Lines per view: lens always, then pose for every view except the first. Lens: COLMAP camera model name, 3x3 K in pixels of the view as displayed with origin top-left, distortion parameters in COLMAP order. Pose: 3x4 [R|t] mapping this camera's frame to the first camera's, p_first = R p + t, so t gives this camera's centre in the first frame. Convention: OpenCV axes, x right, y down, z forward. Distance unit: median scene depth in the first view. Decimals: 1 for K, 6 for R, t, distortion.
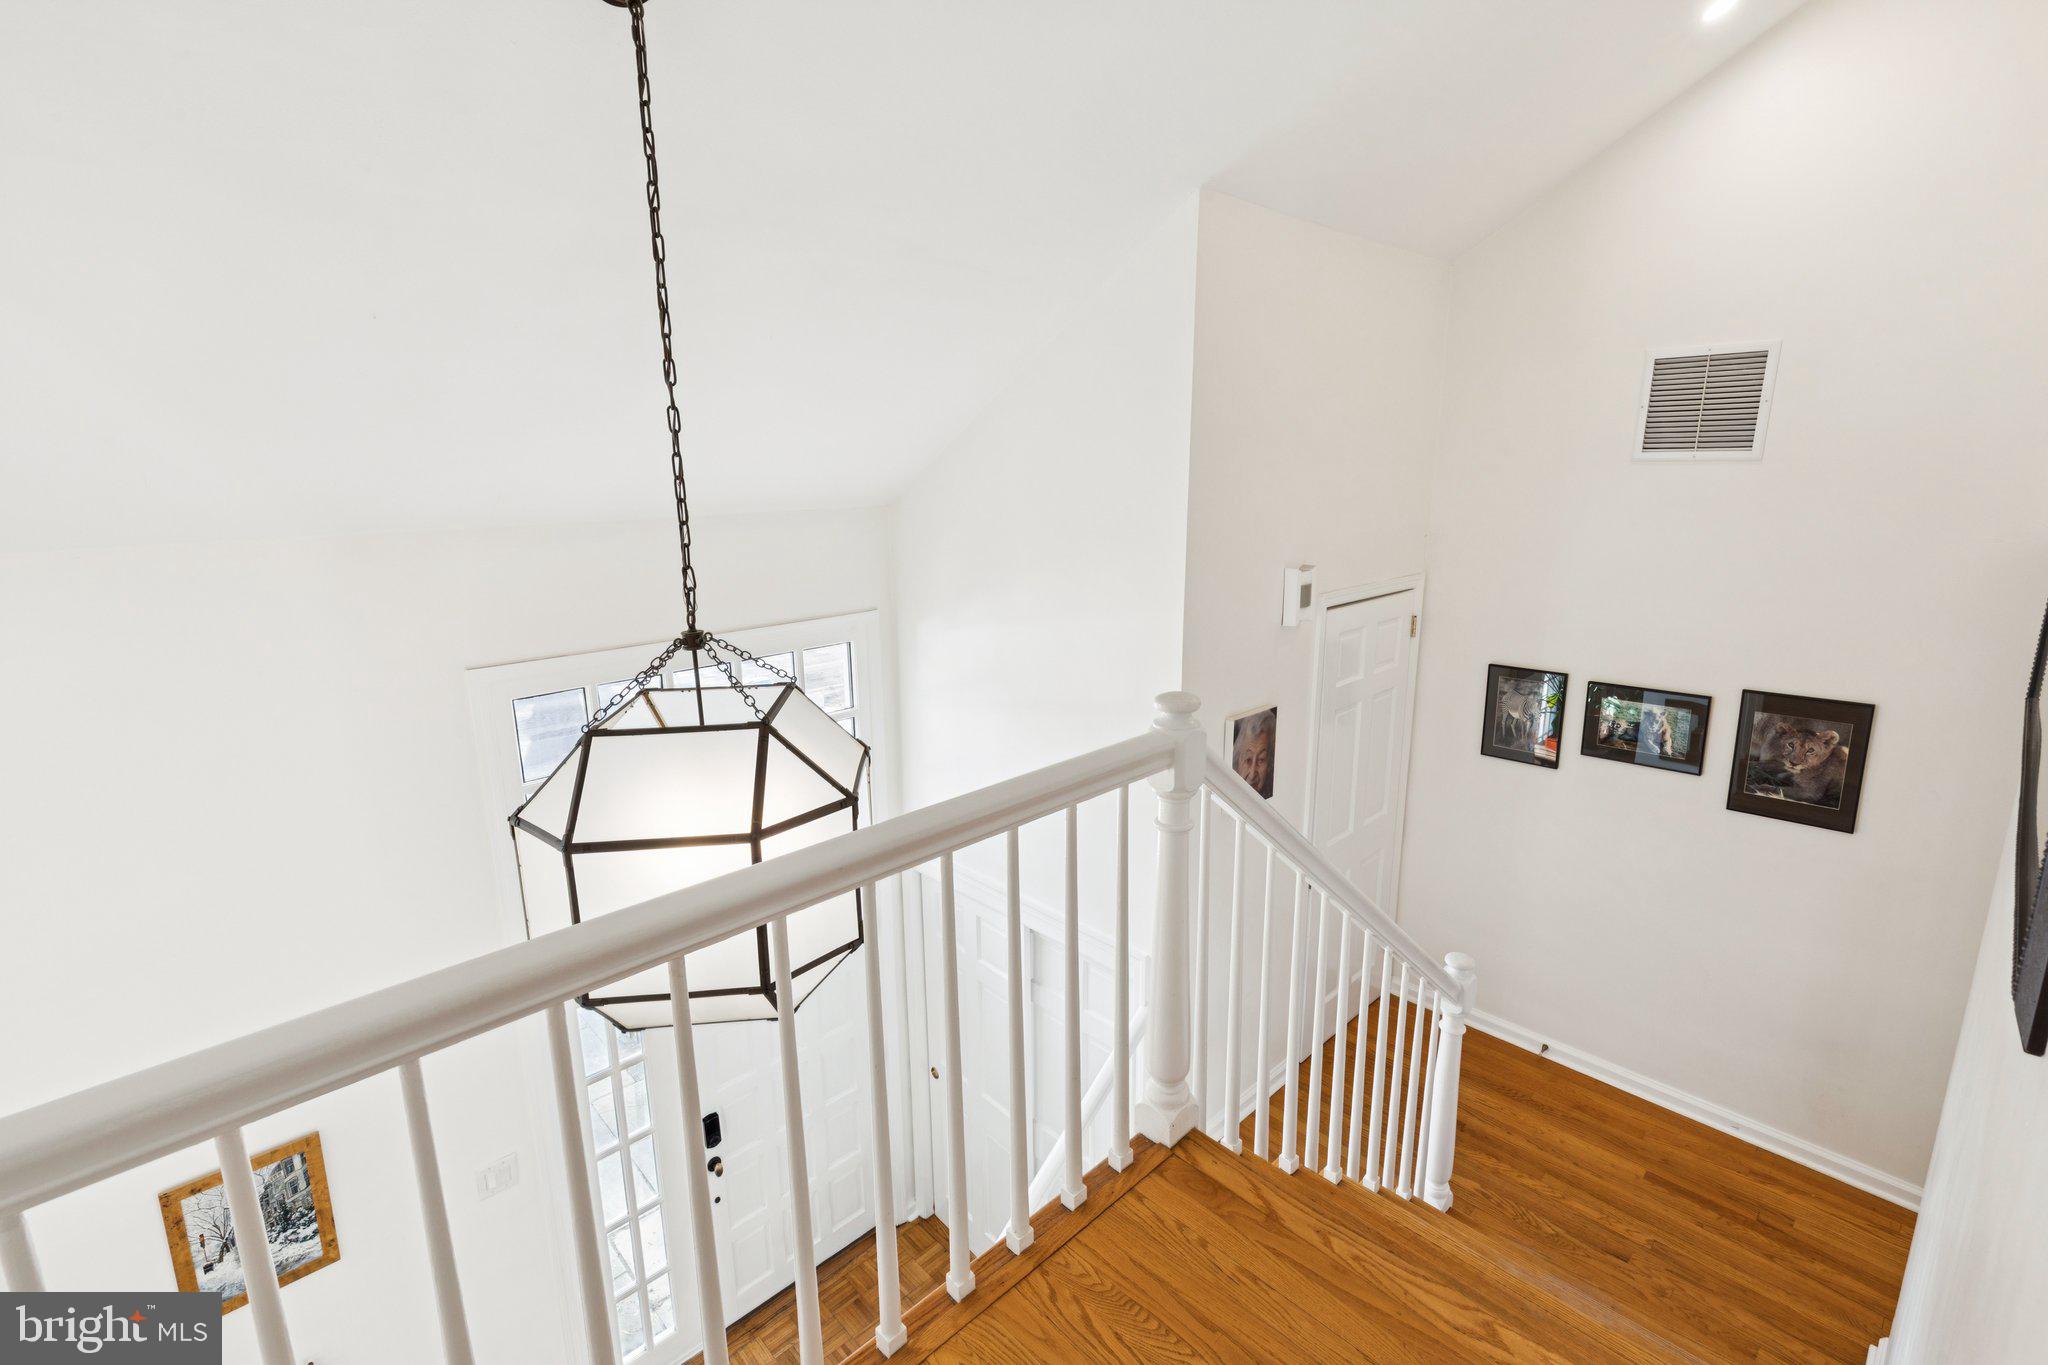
lens RADIAL K [[931.0, 0, 1024.7], [0, 931.0, 679.9], [0, 0, 1]] dist [0.010258, -0.002106]
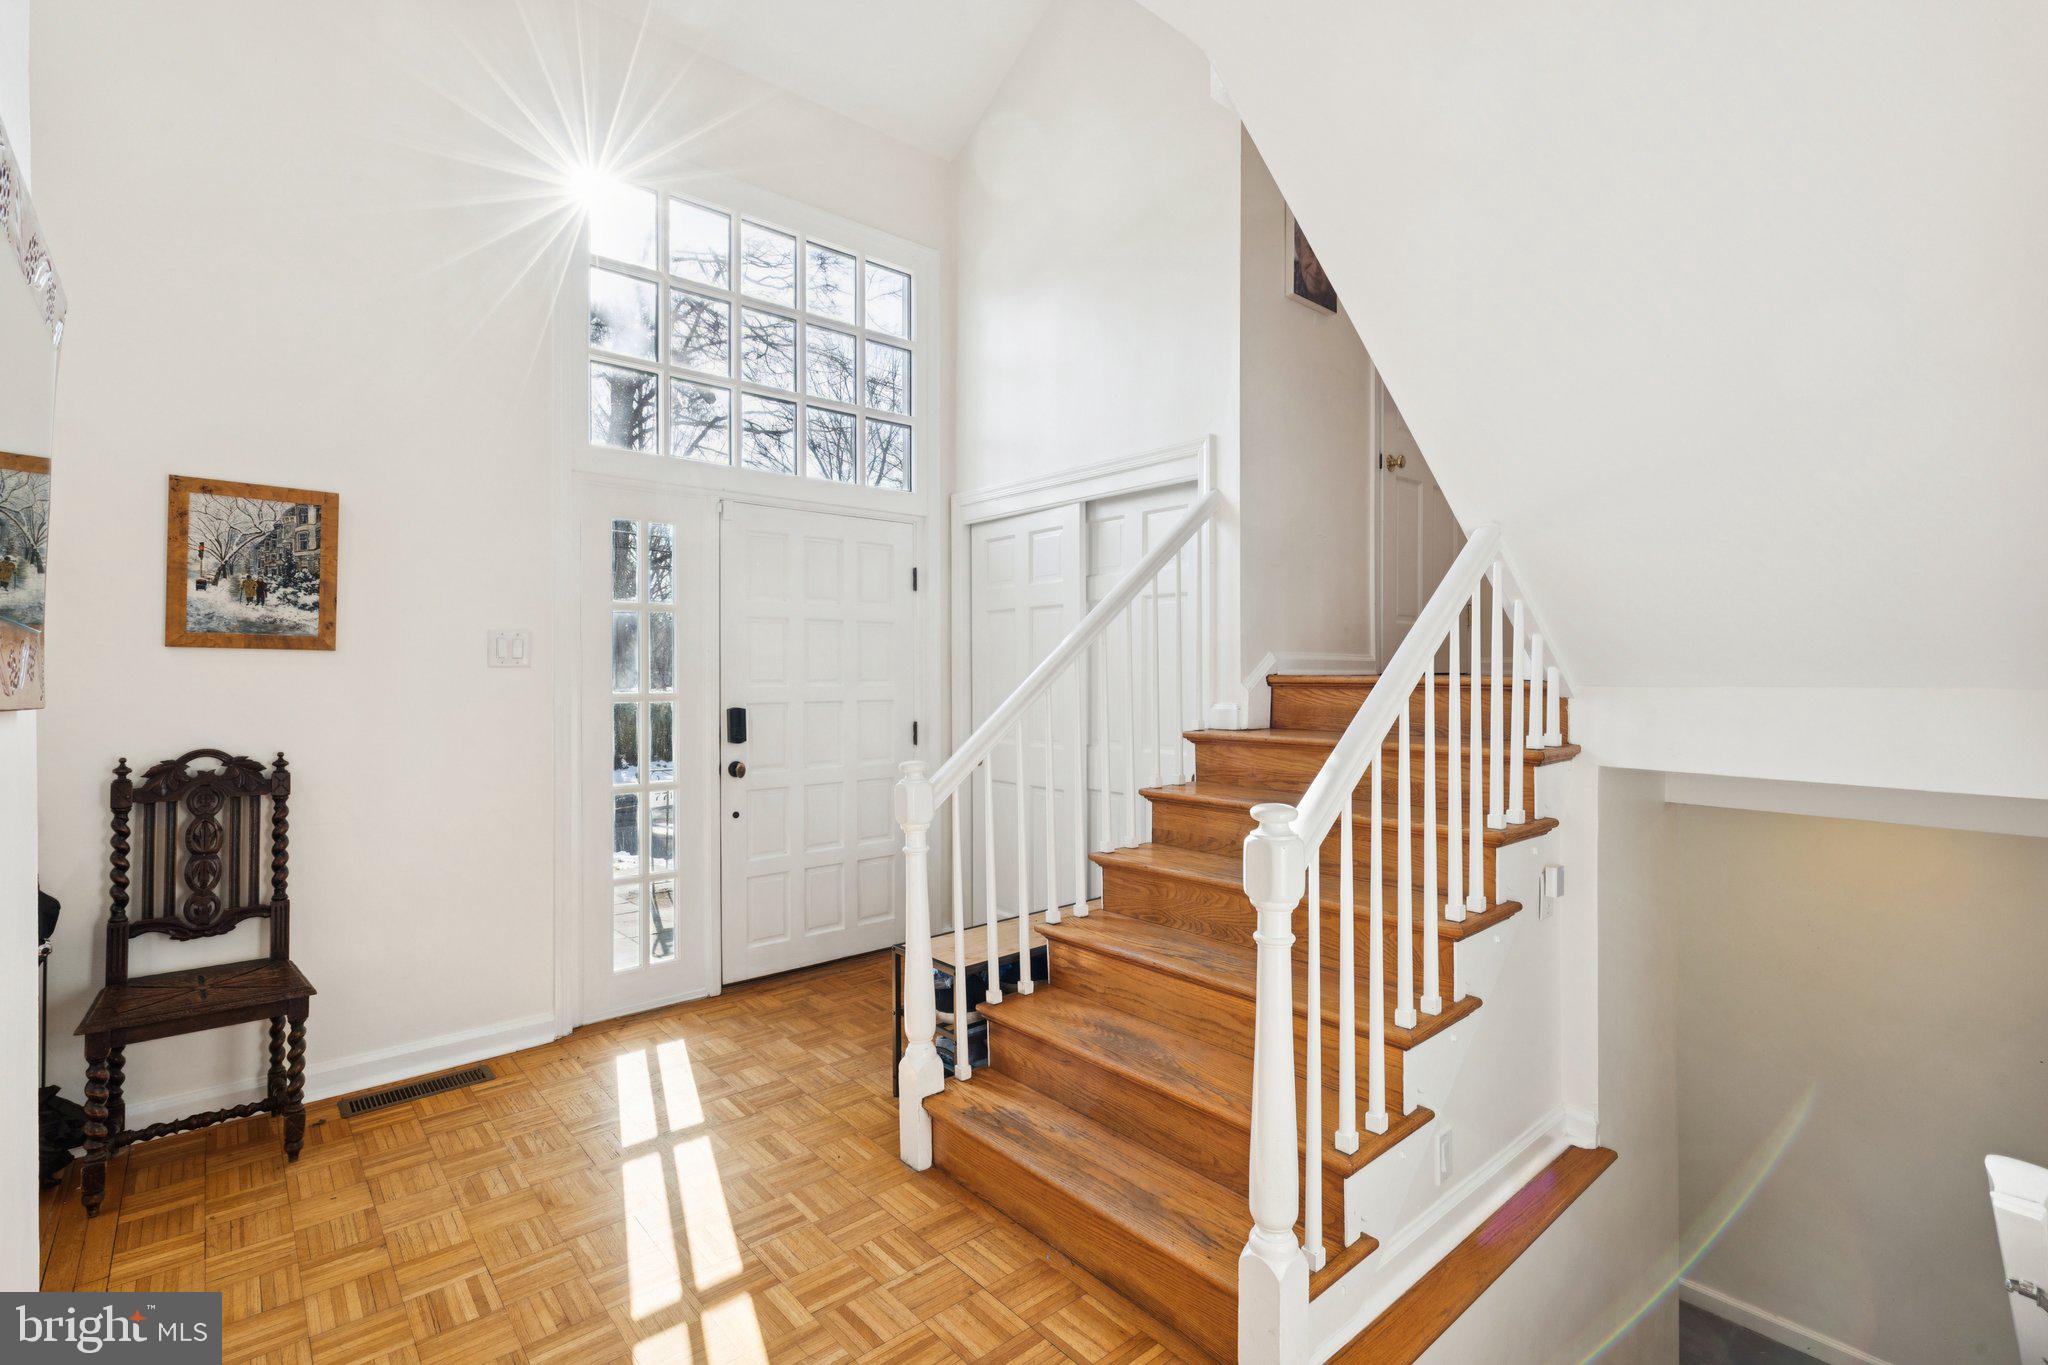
lens RADIAL K [[931.0, 0, 1034.4], [0, 931.0, 675.7], [0, 0, 1]] dist [0.010258, -0.002106]
pose [[0.998780, 0.007292, -0.048842, 0.003898], [-0.018252, 0.973513, -0.227901, 0.861247], [0.045887, 0.228514, 0.972459, 0.144613]]
